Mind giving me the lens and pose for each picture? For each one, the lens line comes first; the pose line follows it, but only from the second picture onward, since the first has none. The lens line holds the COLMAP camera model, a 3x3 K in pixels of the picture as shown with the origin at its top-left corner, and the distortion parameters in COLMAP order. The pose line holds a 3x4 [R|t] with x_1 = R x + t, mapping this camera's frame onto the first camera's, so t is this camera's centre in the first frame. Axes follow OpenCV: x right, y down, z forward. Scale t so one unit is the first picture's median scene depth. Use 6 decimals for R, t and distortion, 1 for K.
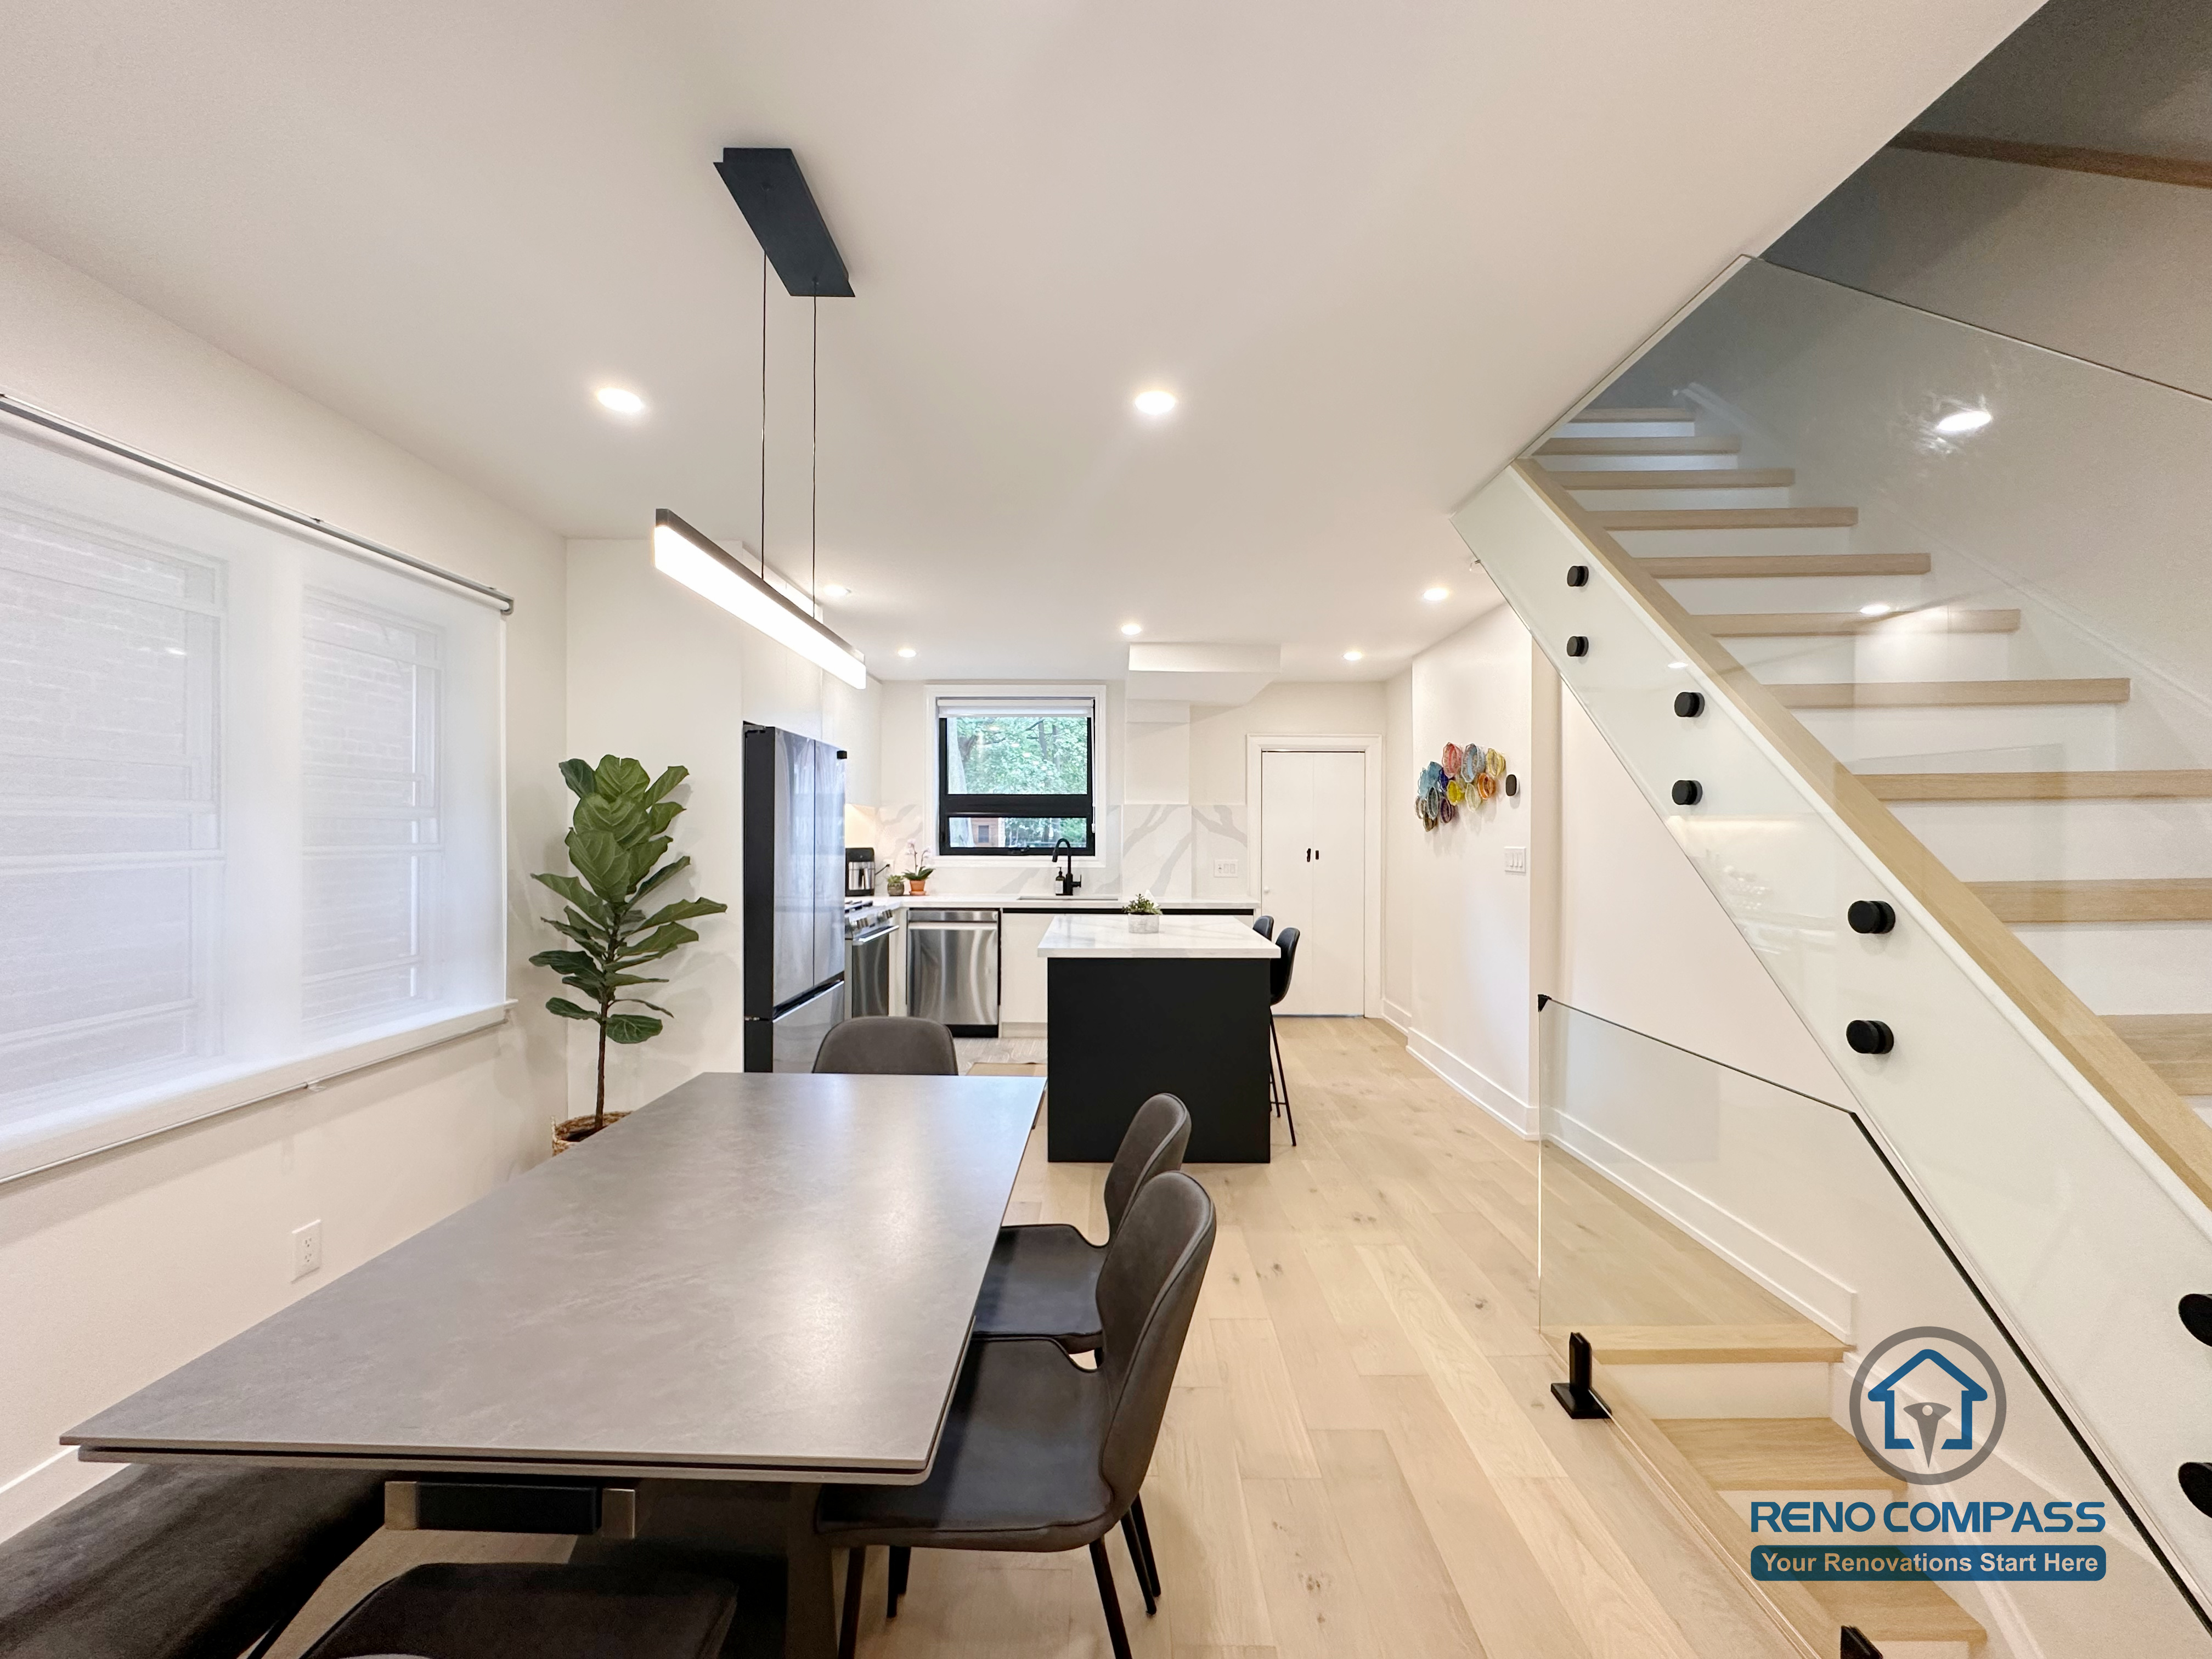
lens RADIAL K [[881.4, 0, 1104.4], [0, 881.4, 829.1], [0, 0, 1]] dist [-0.005167, 0.001238]
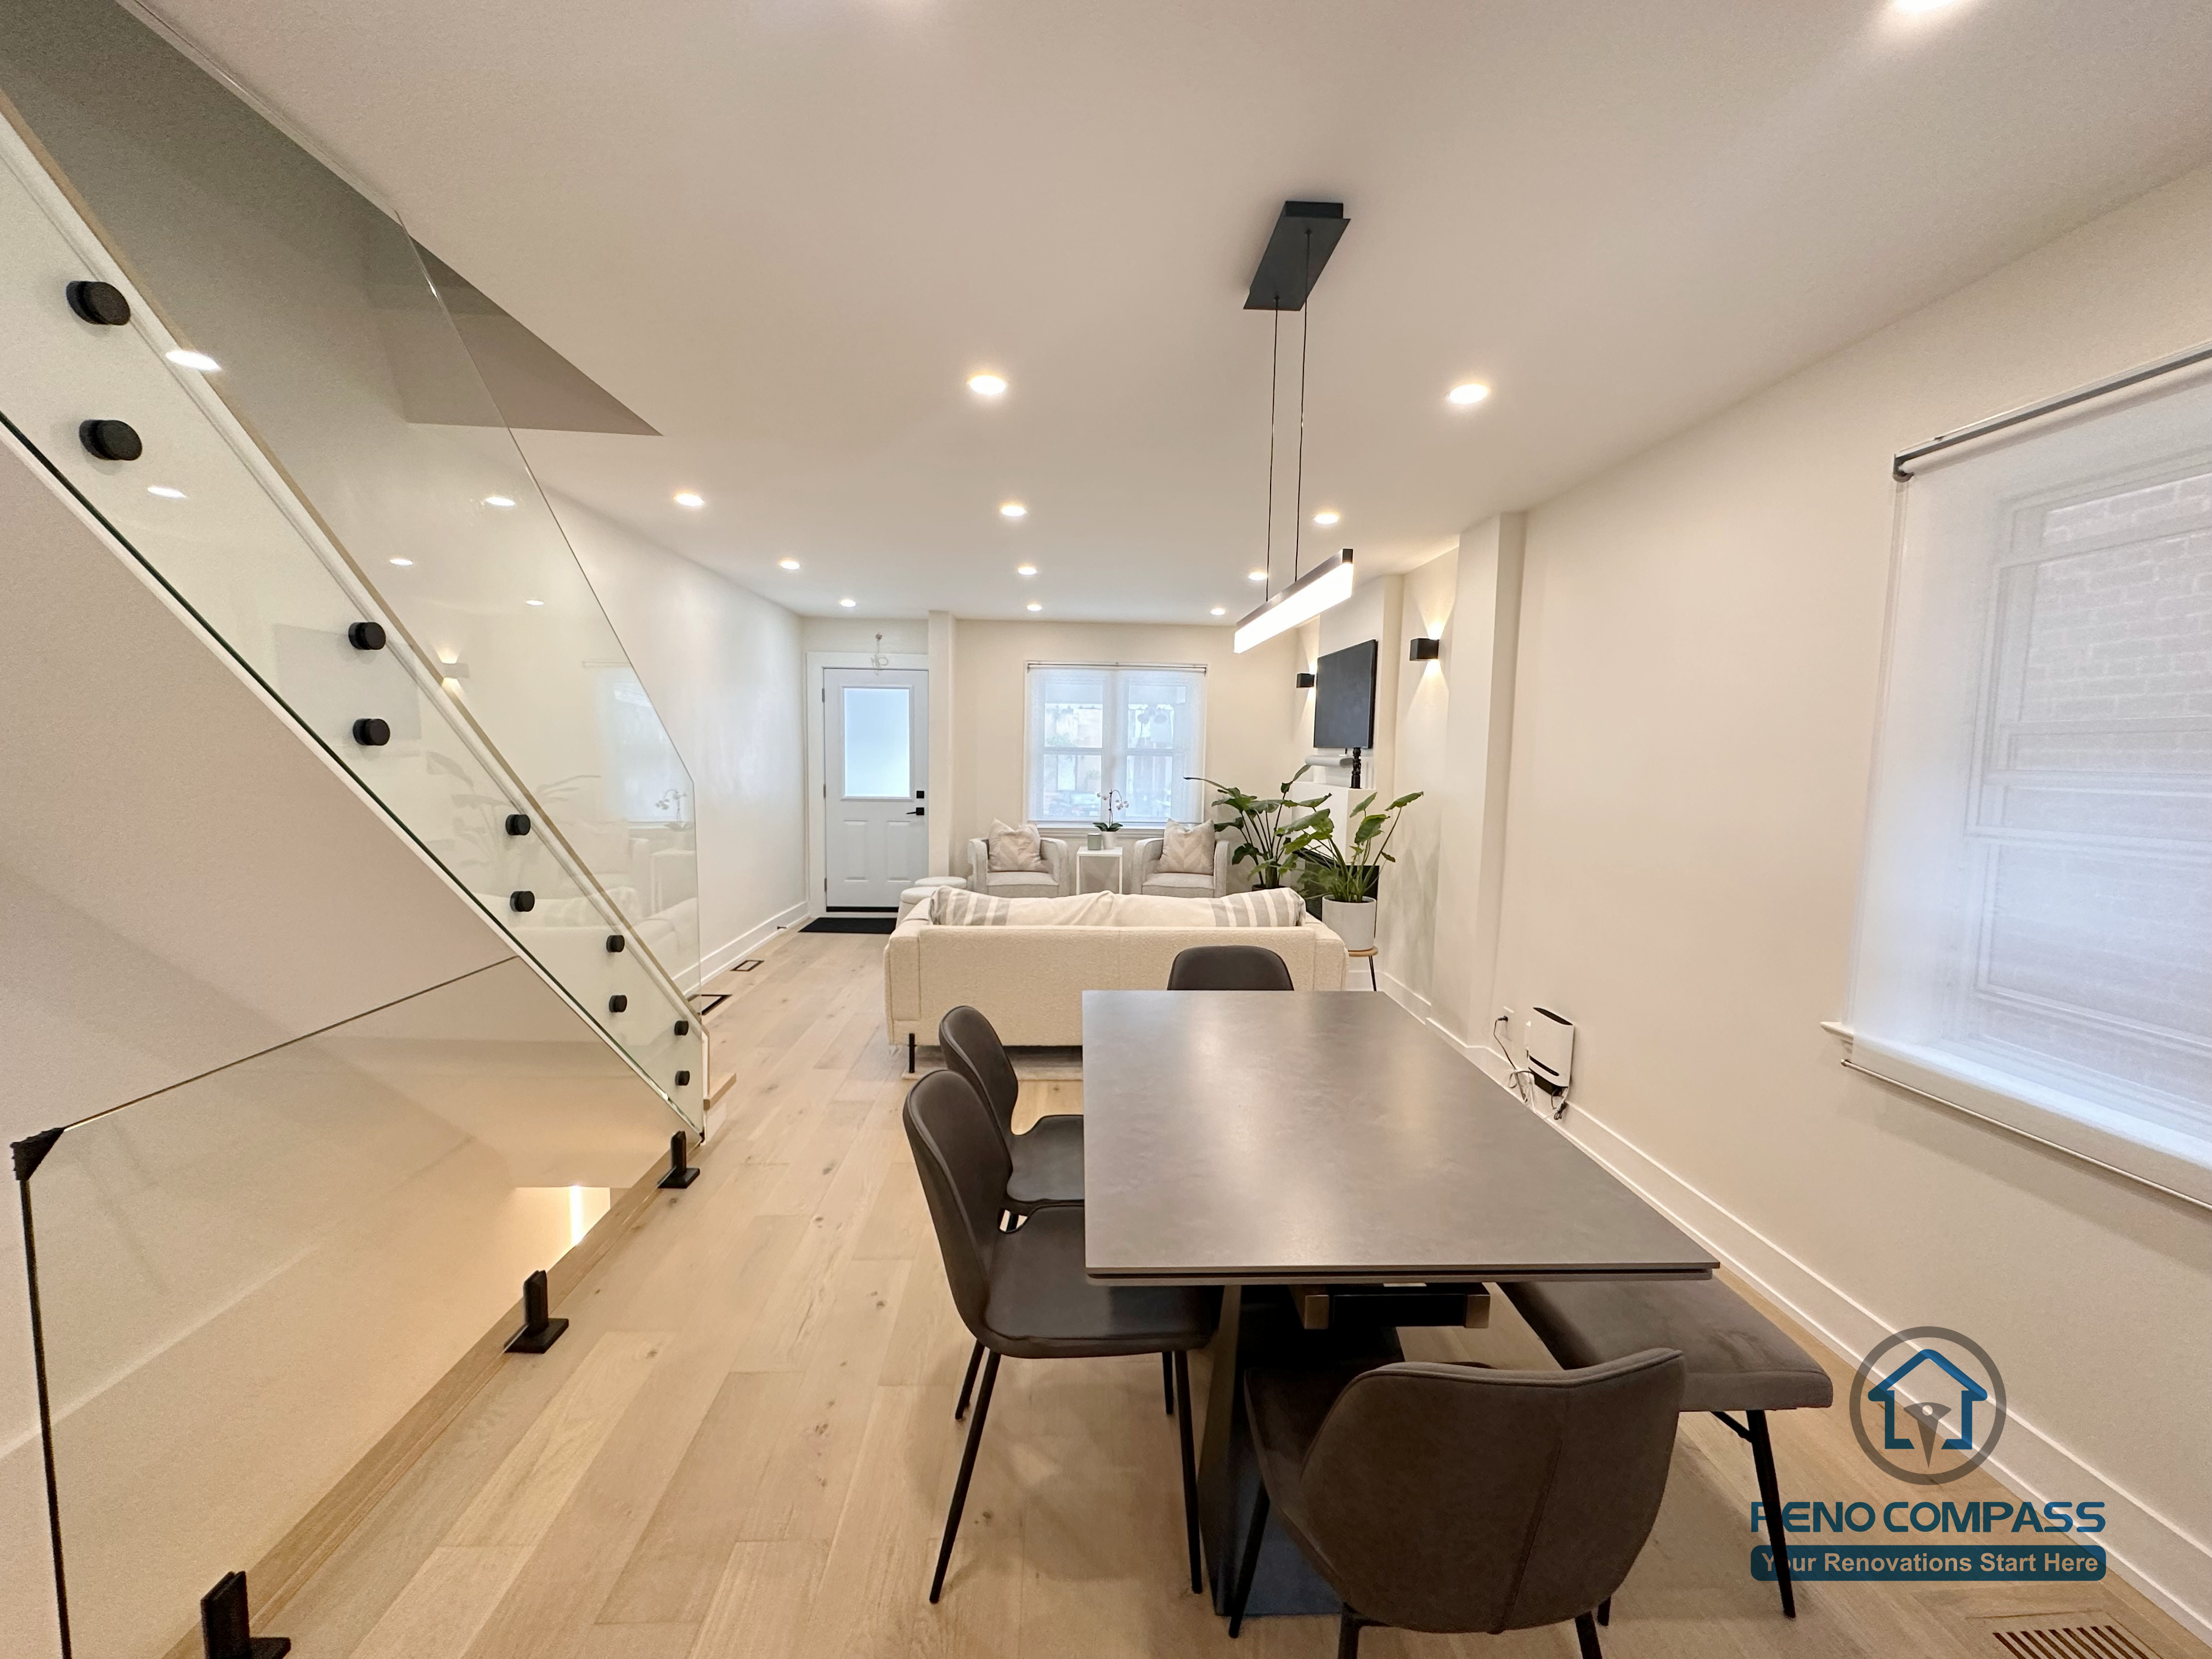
lens RADIAL K [[881.4, 0, 1107.6], [0, 881.4, 820.9], [0, 0, 1]] dist [-0.005167, 0.001238]
pose [[-0.998171, -0.016613, -0.058120, -0.021939], [-0.020977, 0.996940, 0.075300, -0.013790], [0.056692, 0.076382, -0.995466, 0.779406]]
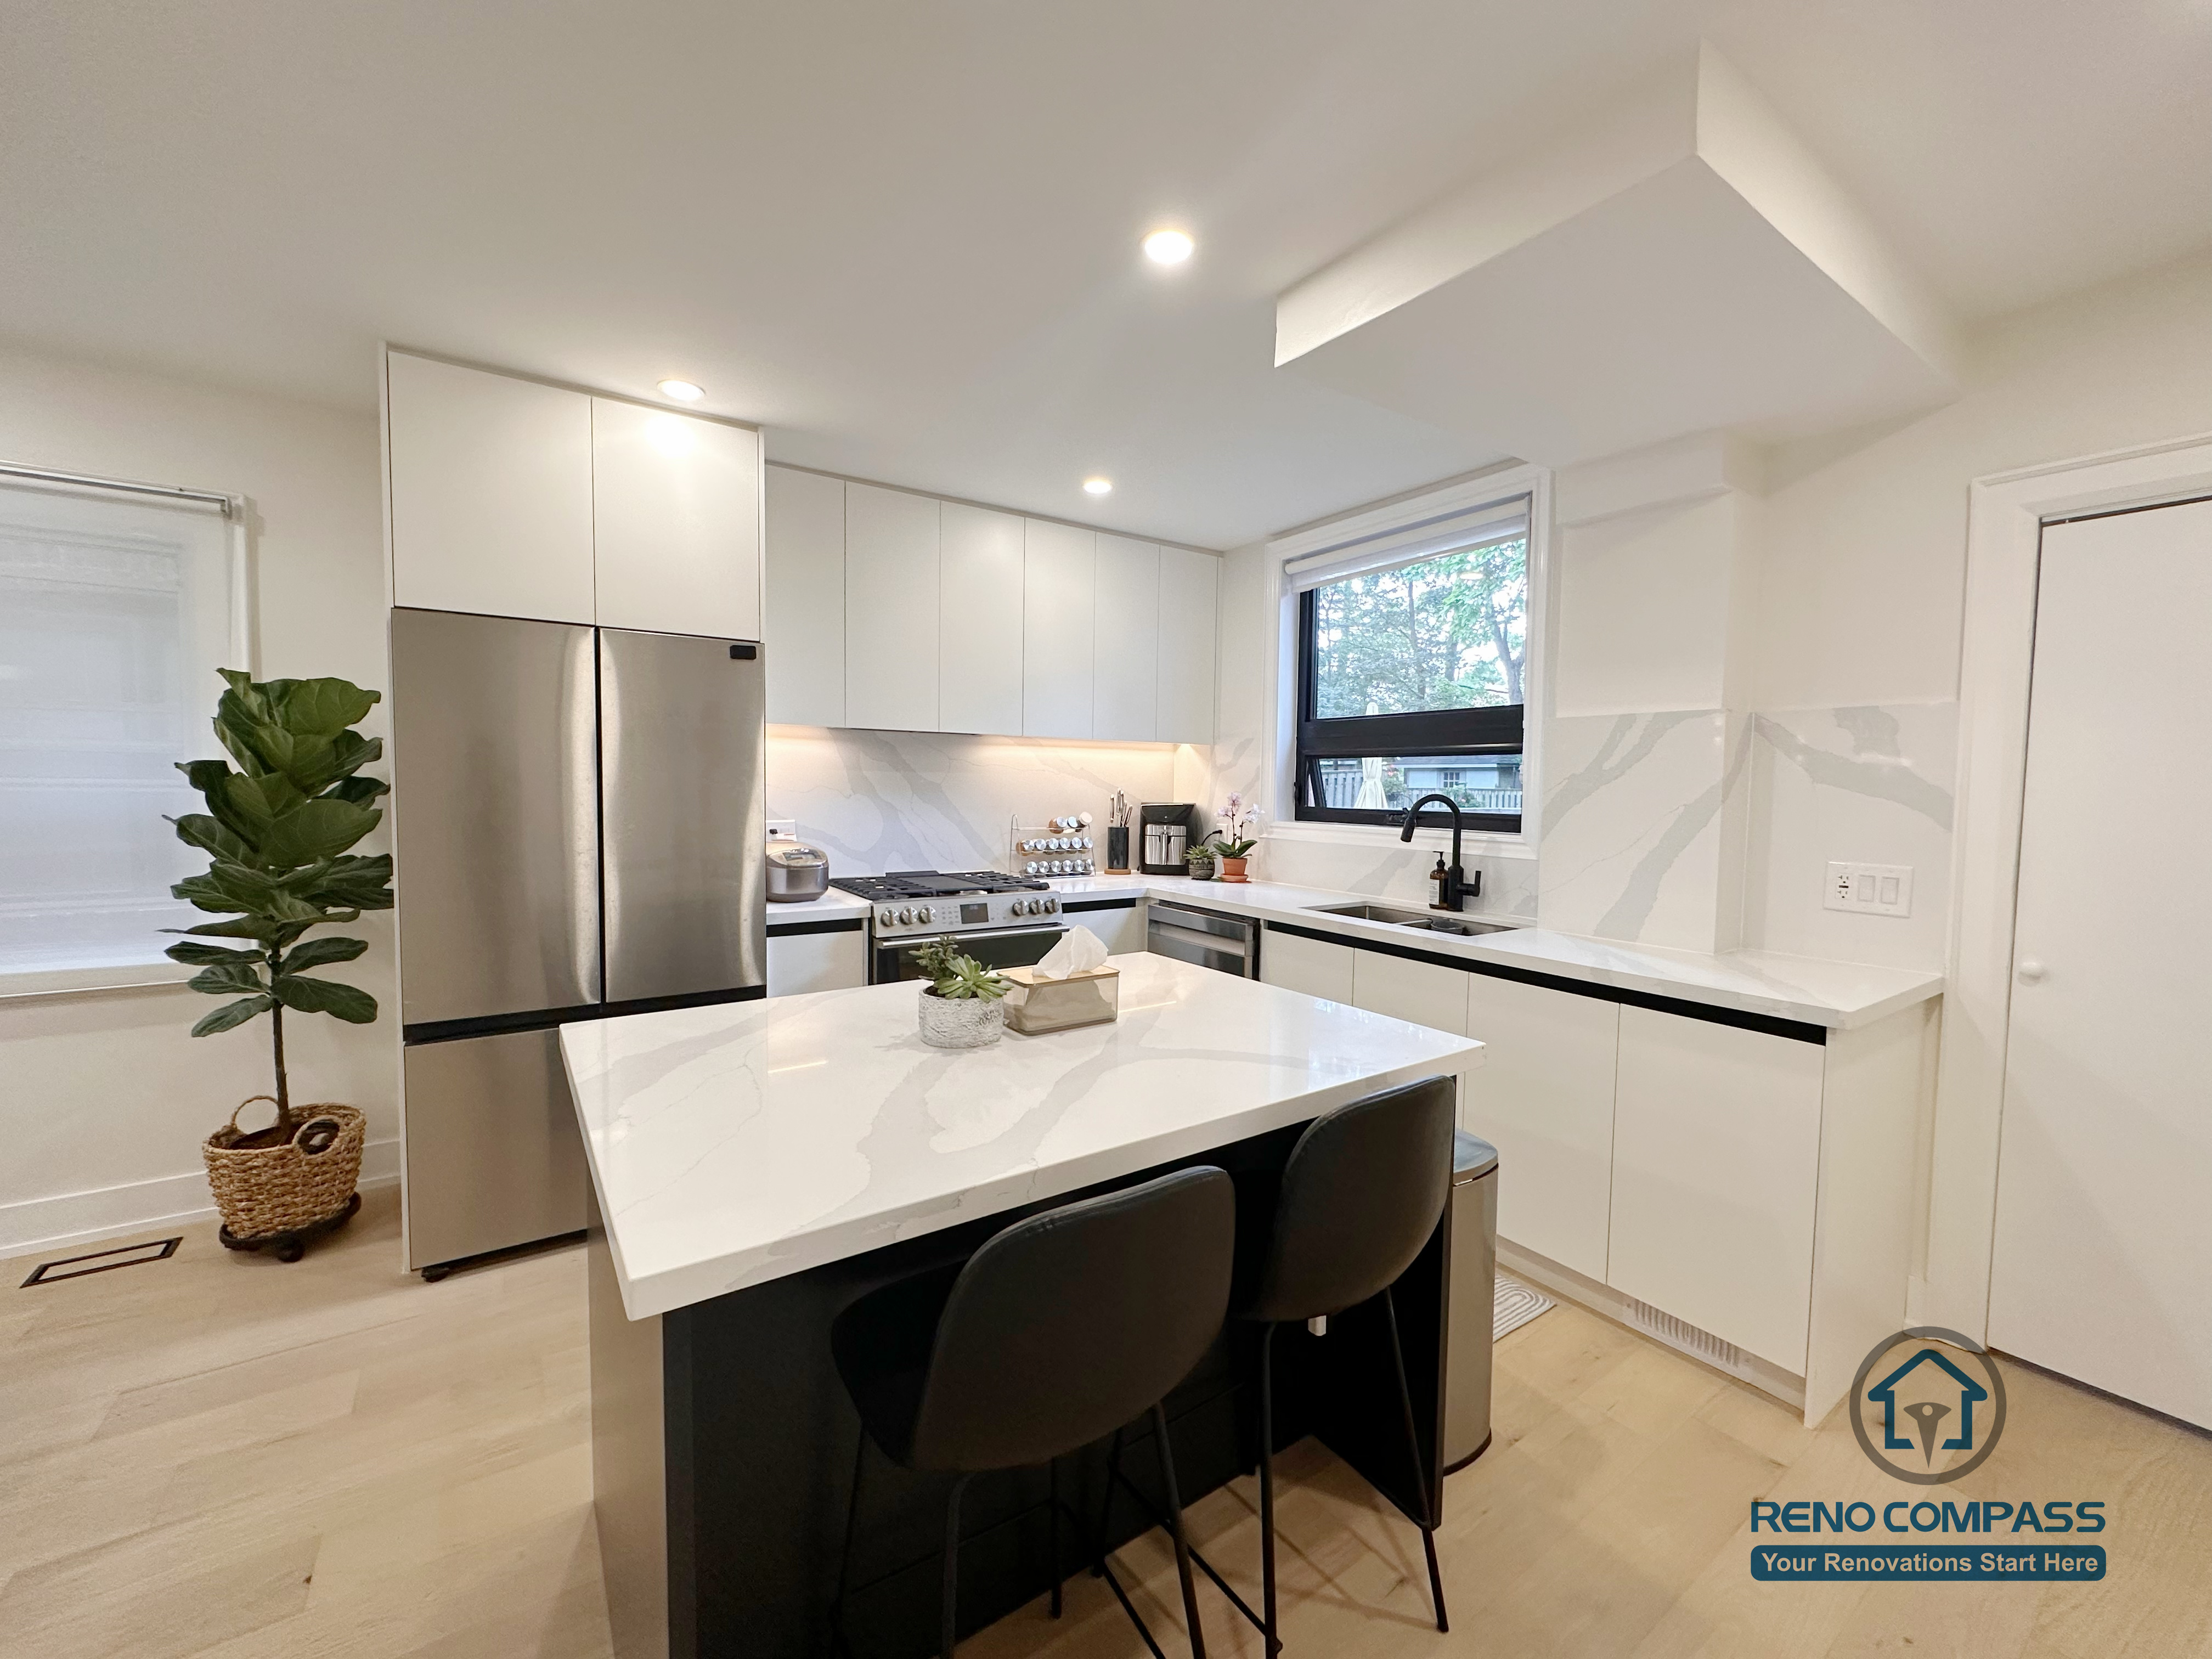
lens RADIAL K [[881.4, 0, 1108.0], [0, 881.4, 827.2], [0, 0, 1]] dist [-0.005167, 0.001238]
pose [[0.571497, 0.044790, -0.819381, 0.362685], [-0.007671, 0.998757, 0.049245, 0.008082], [0.820568, -0.021858, 0.571130, 0.801886]]
